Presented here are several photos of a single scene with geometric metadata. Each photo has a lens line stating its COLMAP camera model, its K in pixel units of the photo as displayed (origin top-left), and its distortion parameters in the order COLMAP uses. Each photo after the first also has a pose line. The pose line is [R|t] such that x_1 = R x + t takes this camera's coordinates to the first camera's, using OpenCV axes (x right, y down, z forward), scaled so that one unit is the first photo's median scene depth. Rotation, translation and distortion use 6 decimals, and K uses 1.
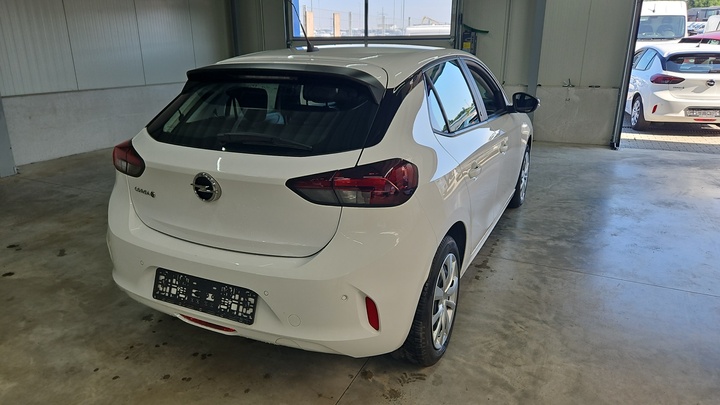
lens RADIAL K [[490.1, 0, 356.9], [0, 490.1, 199.2], [0, 0, 1]] dist [0.008636, -0.007253]
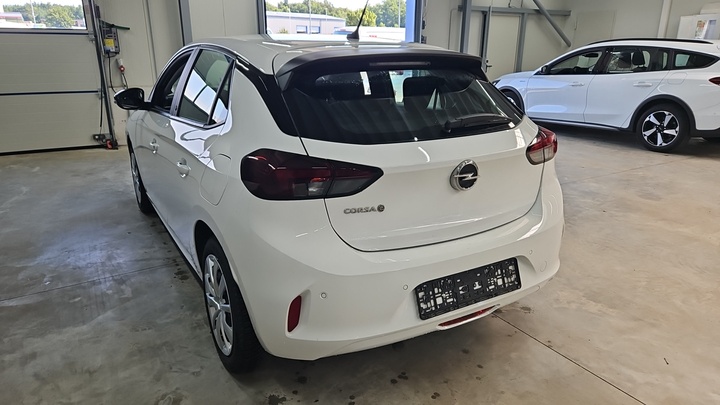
lens RADIAL K [[490.1, 0, 355.2], [0, 490.1, 207.7], [0, 0, 1]] dist [0.008636, -0.007253]
pose [[0.572530, -0.252526, 0.780026, -1.116746], [0.244522, 0.960681, 0.131535, -0.133286], [-0.782572, 0.115426, 0.611767, 0.546552]]
